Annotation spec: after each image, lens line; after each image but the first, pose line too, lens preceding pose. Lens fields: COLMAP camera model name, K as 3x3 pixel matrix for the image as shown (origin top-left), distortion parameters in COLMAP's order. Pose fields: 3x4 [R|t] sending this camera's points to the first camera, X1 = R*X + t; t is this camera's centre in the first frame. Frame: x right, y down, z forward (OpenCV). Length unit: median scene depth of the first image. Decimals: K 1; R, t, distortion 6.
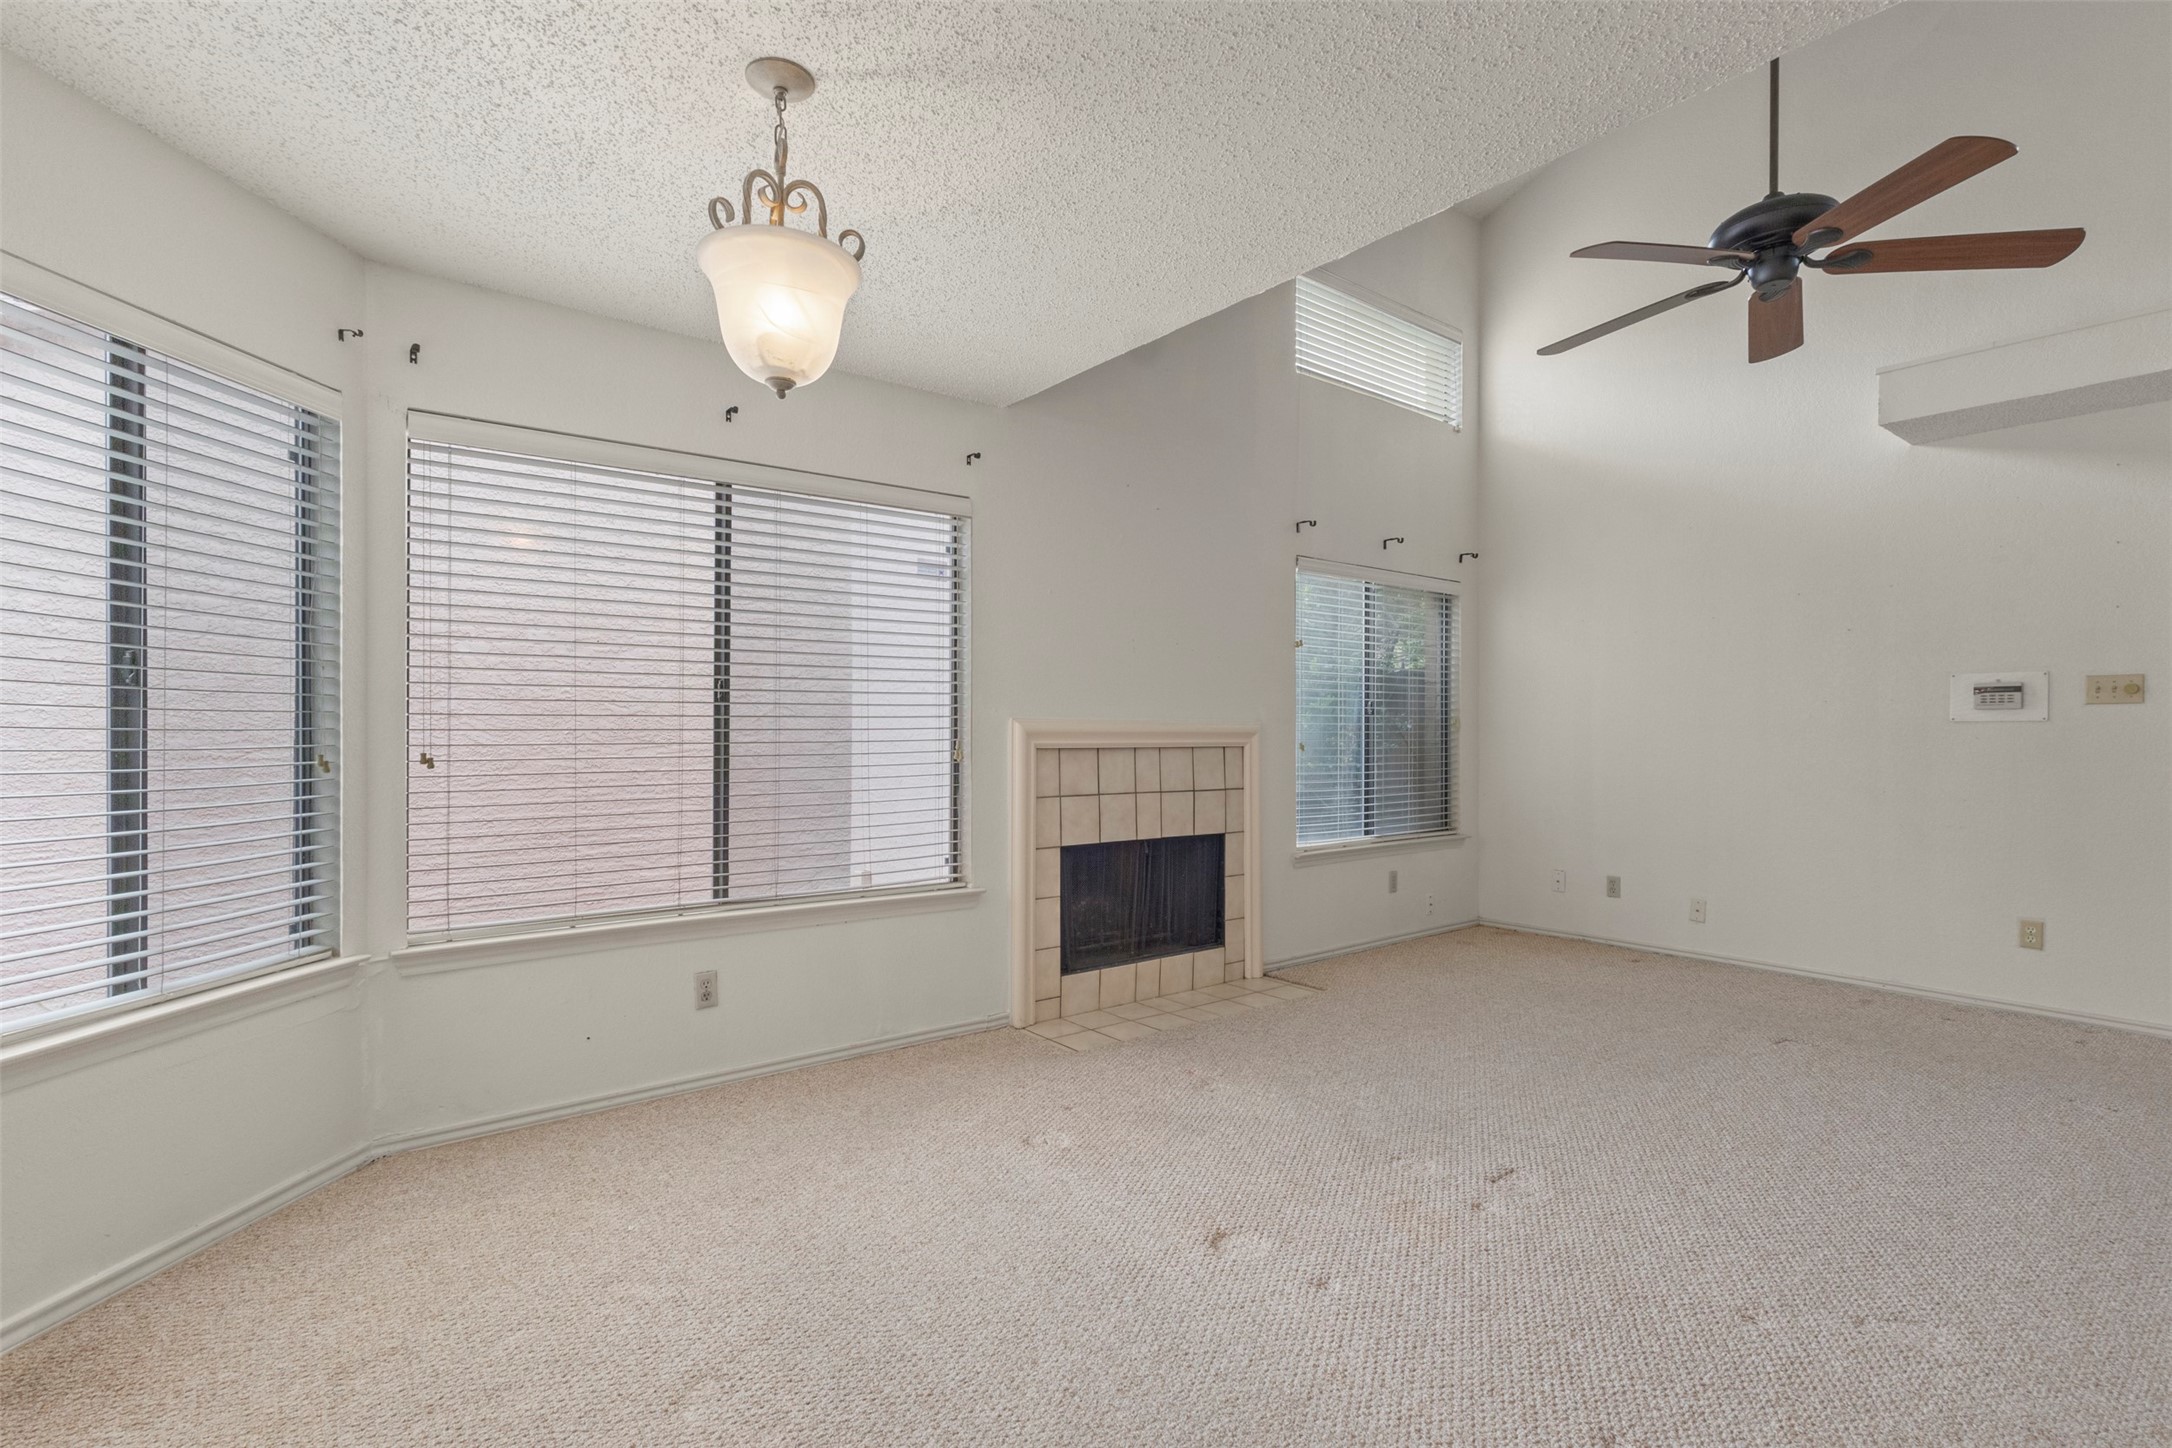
lens RADIAL K [[1010.3, 0, 1080.0], [0, 1010.3, 739.1], [0, 0, 1]] dist [0.001949, 0.001886]
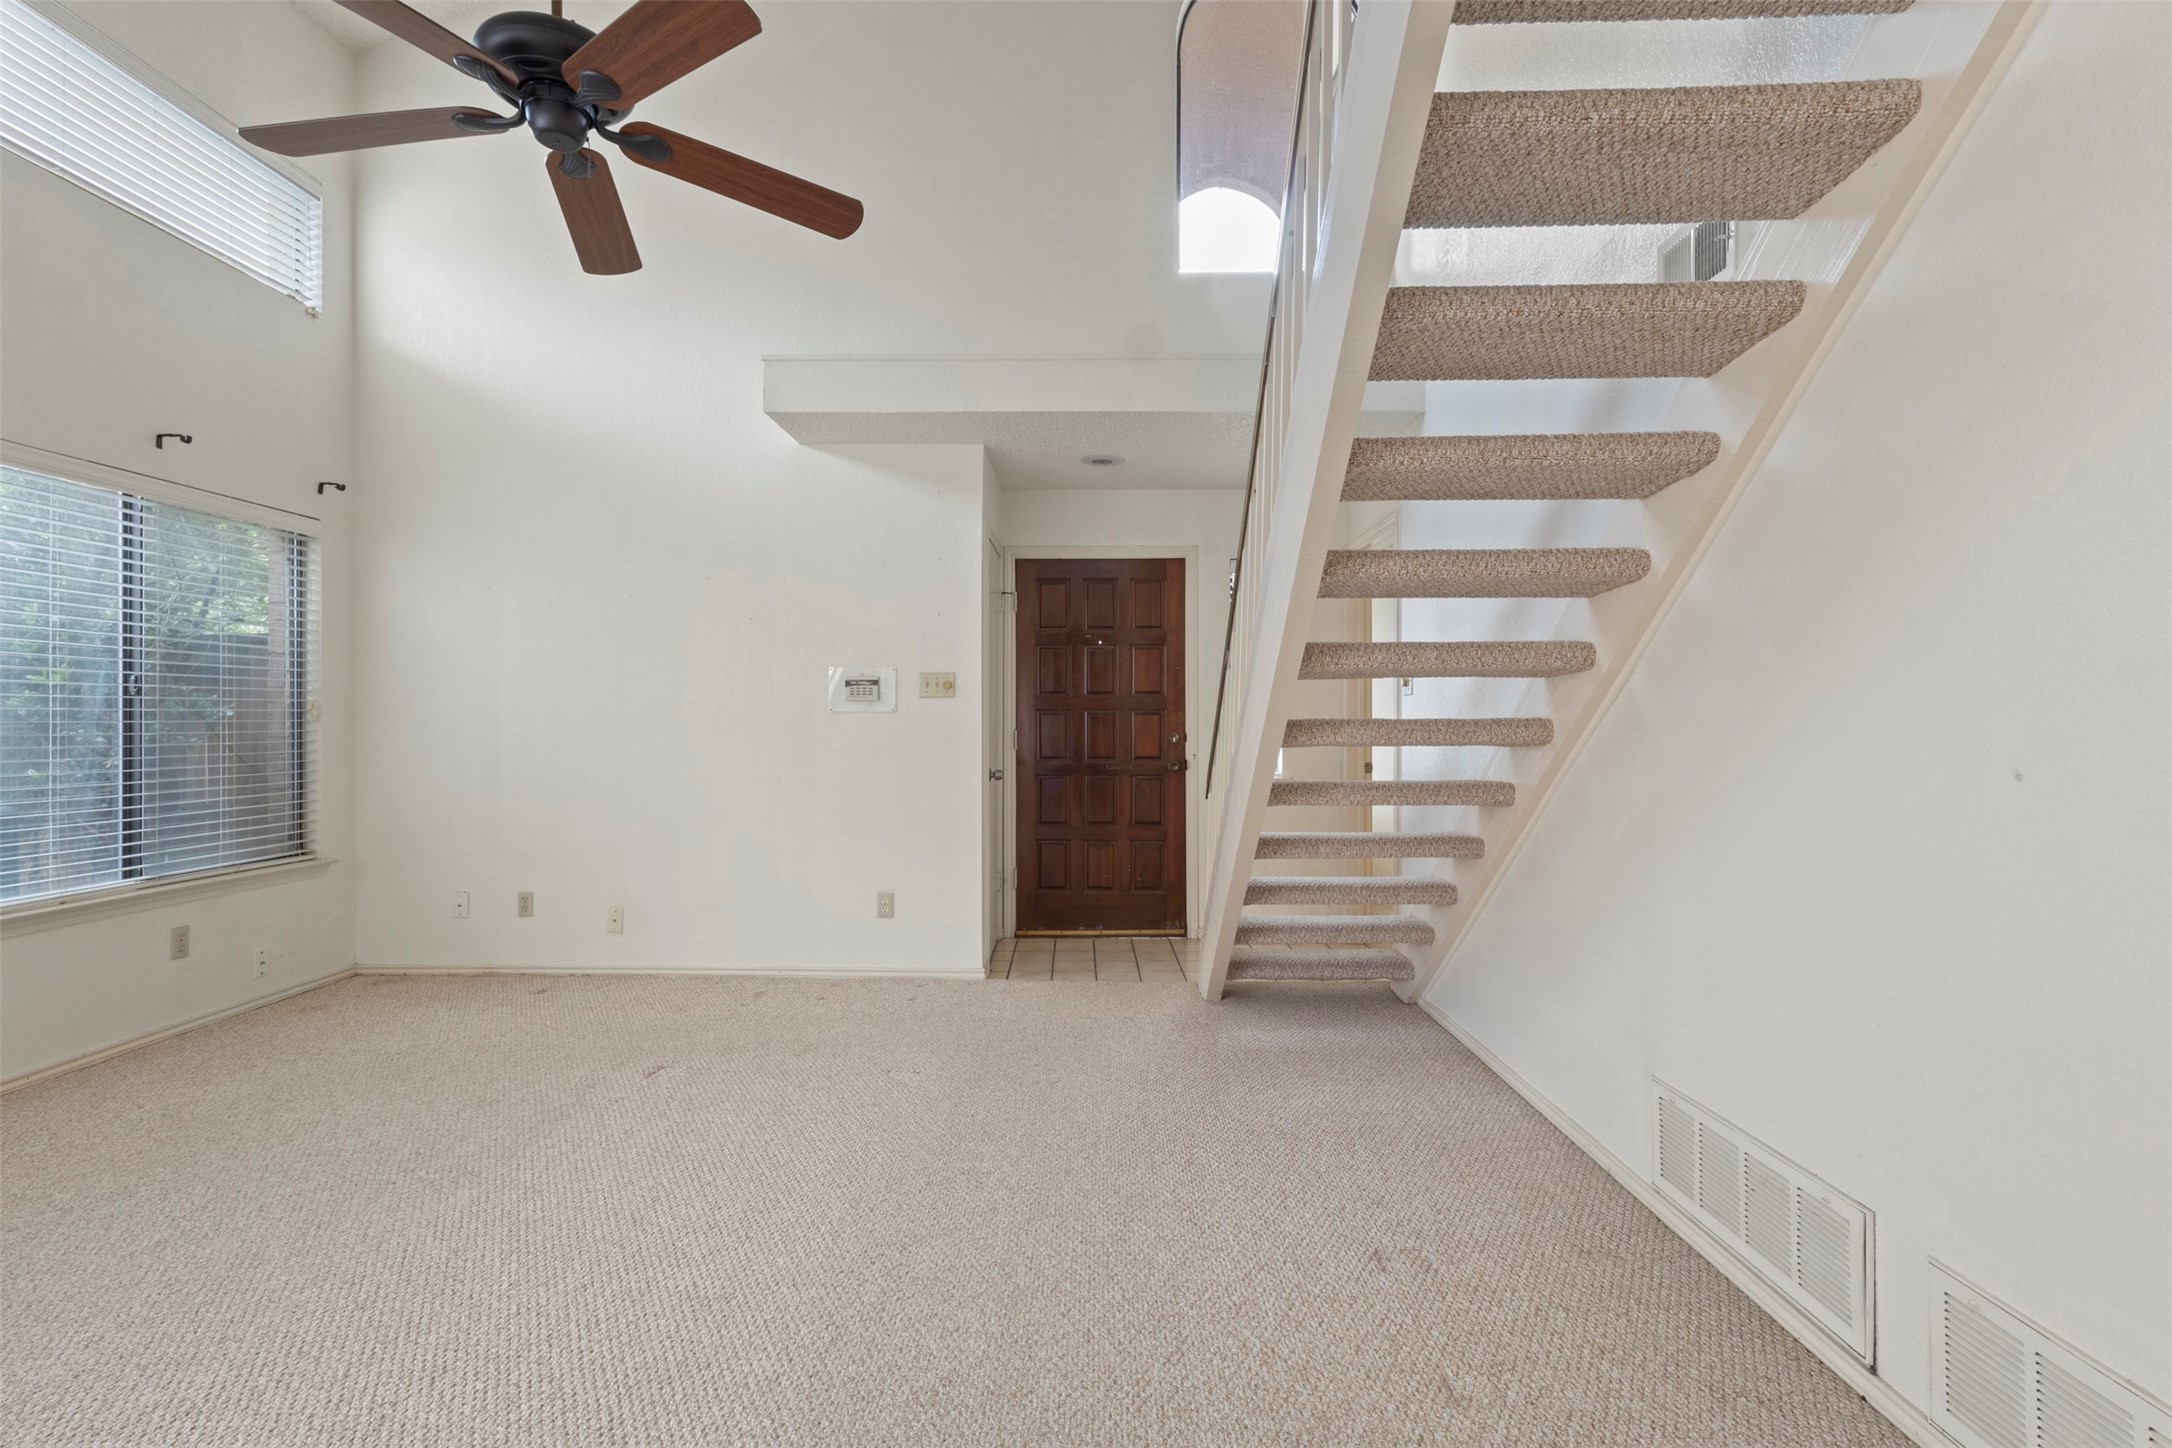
lens RADIAL K [[1010.3, 0, 1084.5], [0, 1010.3, 723.8], [0, 0, 1]] dist [0.001949, 0.001886]
pose [[0.631713, -0.001802, 0.775200, 0.220103], [0.004670, 0.999988, -0.001481, -0.002297], [-0.775188, 0.004556, 0.631714, 0.133484]]
